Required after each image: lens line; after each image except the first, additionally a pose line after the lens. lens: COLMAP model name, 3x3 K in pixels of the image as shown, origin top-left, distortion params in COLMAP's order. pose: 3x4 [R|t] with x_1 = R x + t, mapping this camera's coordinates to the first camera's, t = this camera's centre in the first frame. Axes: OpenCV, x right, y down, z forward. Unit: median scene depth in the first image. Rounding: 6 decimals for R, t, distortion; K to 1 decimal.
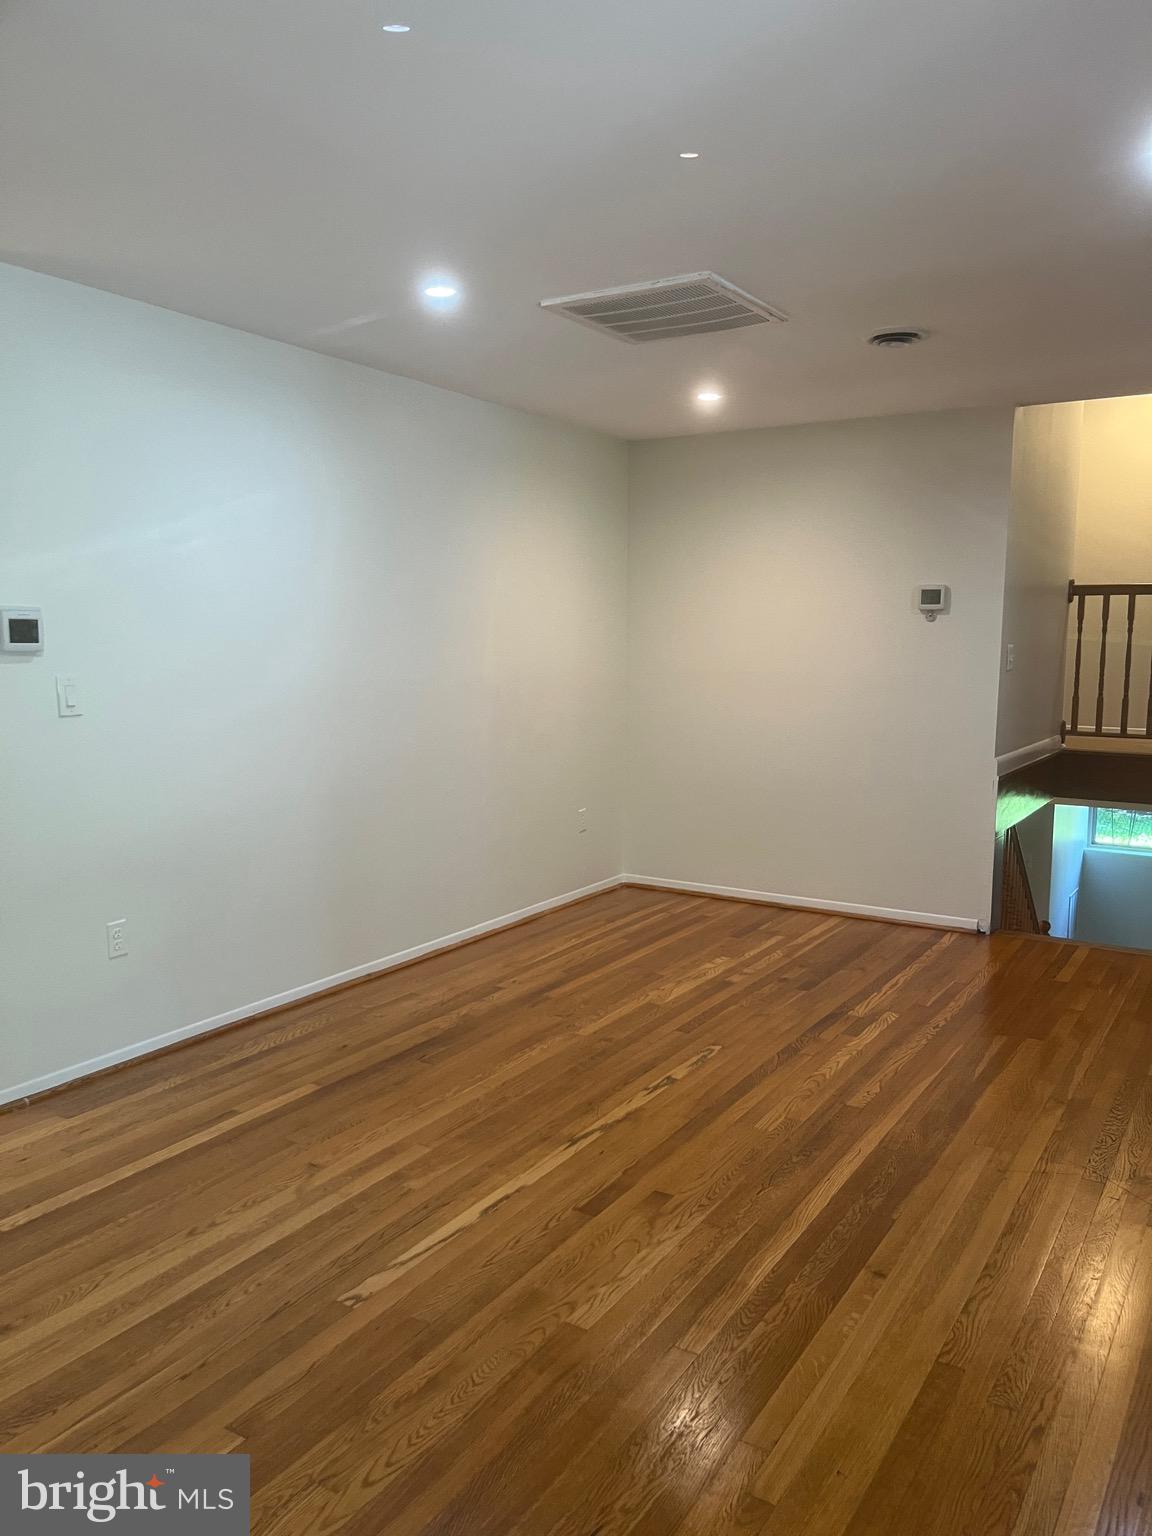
lens RADIAL K [[1151.1, 0, 581.3], [0, 1151.1, 774.3], [0, 0, 1]] dist [0.011844, -0.004941]
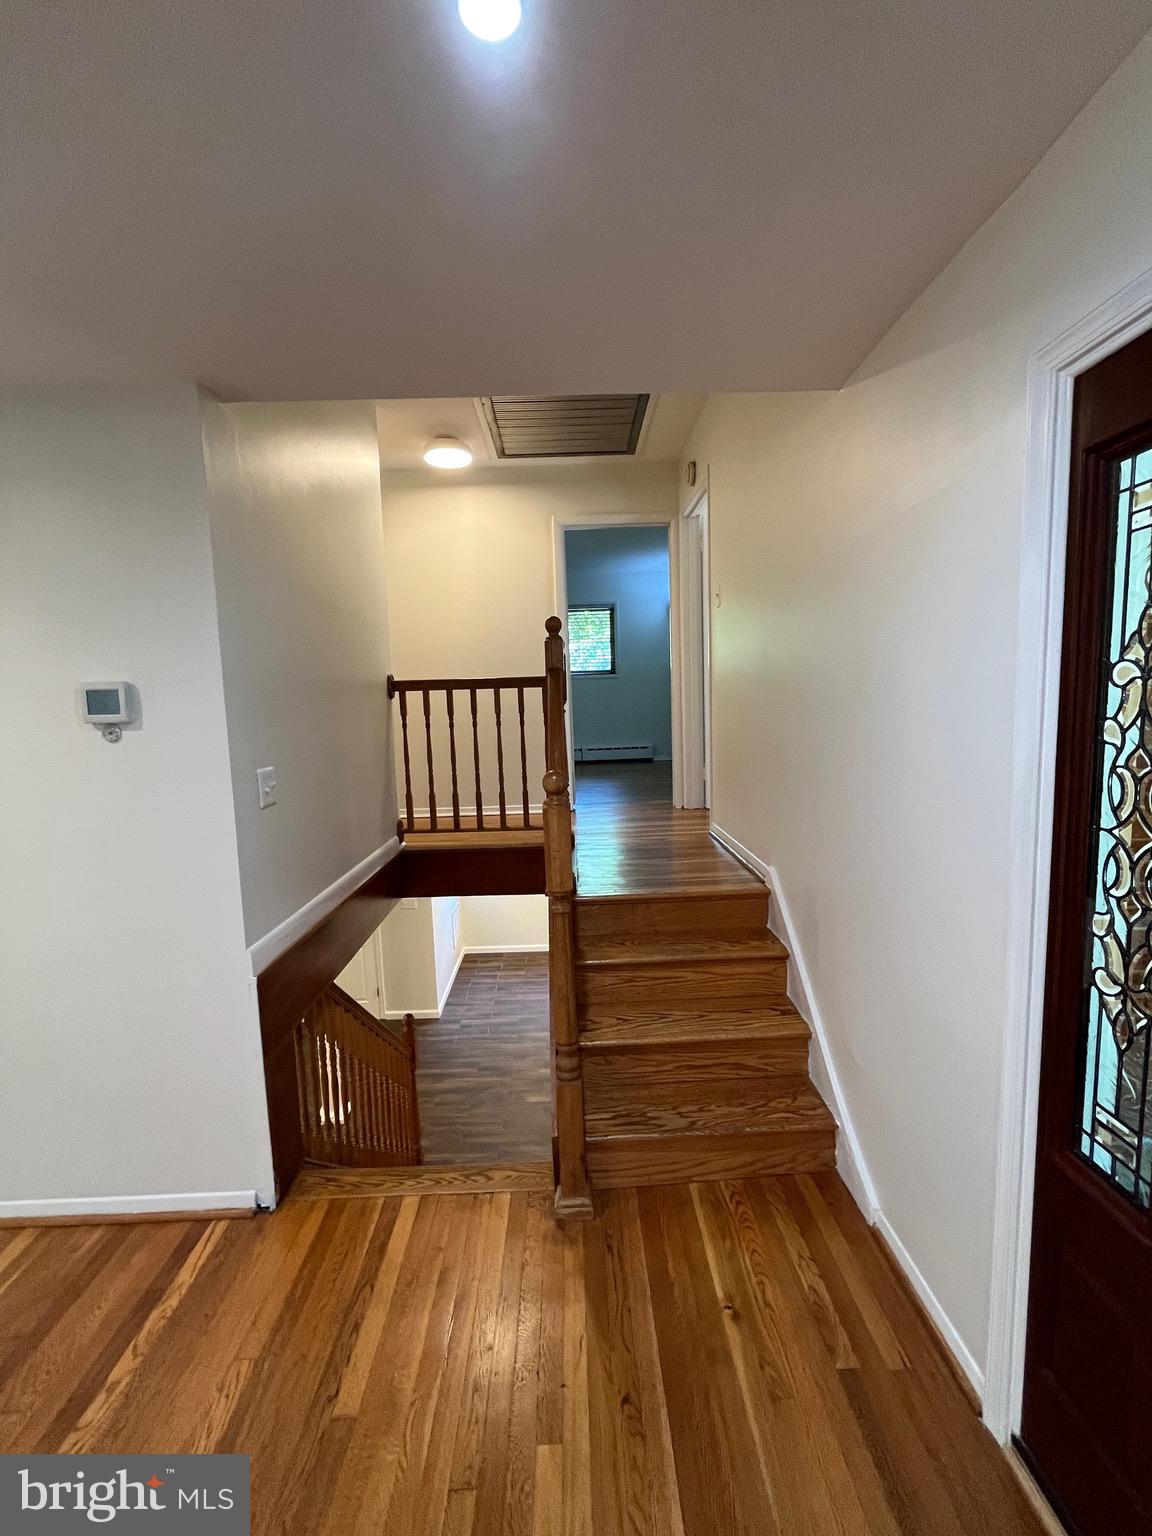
lens RADIAL K [[624.5, 0, 579.5], [0, 624.5, 765.7], [0, 0, 1]] dist [0.000790, -0.000066]
pose [[0.834074, -0.091348, 0.544037, 0.325475], [0.110039, 0.993926, -0.001814, -0.091896], [-0.540567, 0.061378, 0.839059, 0.587746]]
